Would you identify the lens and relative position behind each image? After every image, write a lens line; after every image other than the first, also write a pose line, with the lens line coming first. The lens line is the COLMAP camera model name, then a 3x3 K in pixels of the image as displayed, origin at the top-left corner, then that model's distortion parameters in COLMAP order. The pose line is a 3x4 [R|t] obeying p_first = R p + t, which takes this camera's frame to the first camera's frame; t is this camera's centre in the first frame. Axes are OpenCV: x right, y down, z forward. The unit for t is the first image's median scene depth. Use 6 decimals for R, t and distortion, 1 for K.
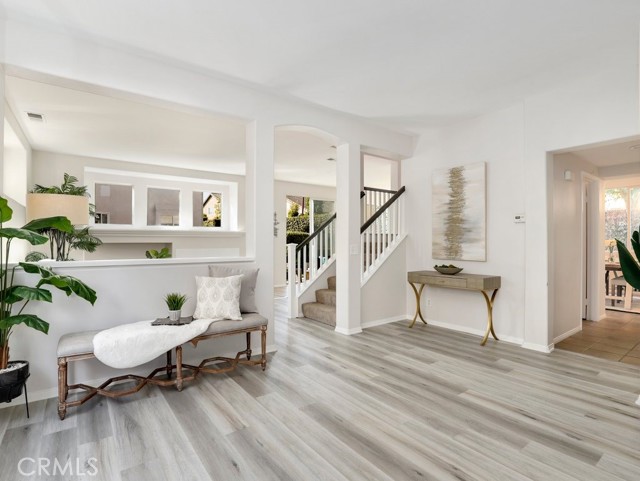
lens RADIAL K [[328.3, 0, 326.8], [0, 328.3, 238.6], [0, 0, 1]] dist [-0.014465, 0.000116]
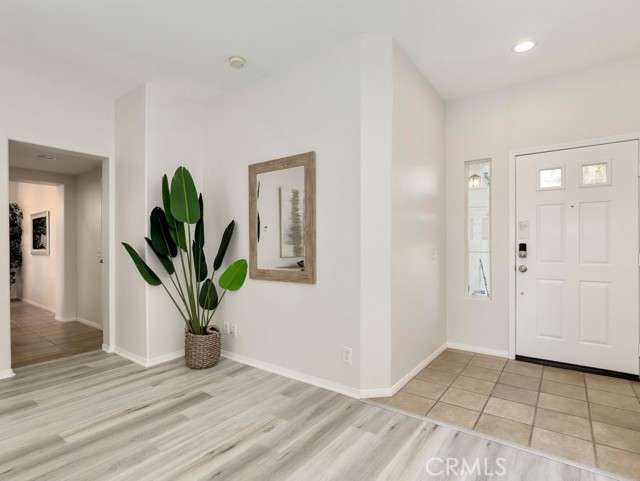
lens RADIAL K [[334.2, 0, 320.0], [0, 334.2, 240.5], [0, 0, 1]] dist [-0.021445, -0.000900]
pose [[-0.274991, 0.014771, 0.961333, -0.558305], [-0.003247, 0.999862, -0.016292, 0.007994], [-0.961441, -0.007602, -0.274905, 0.684710]]
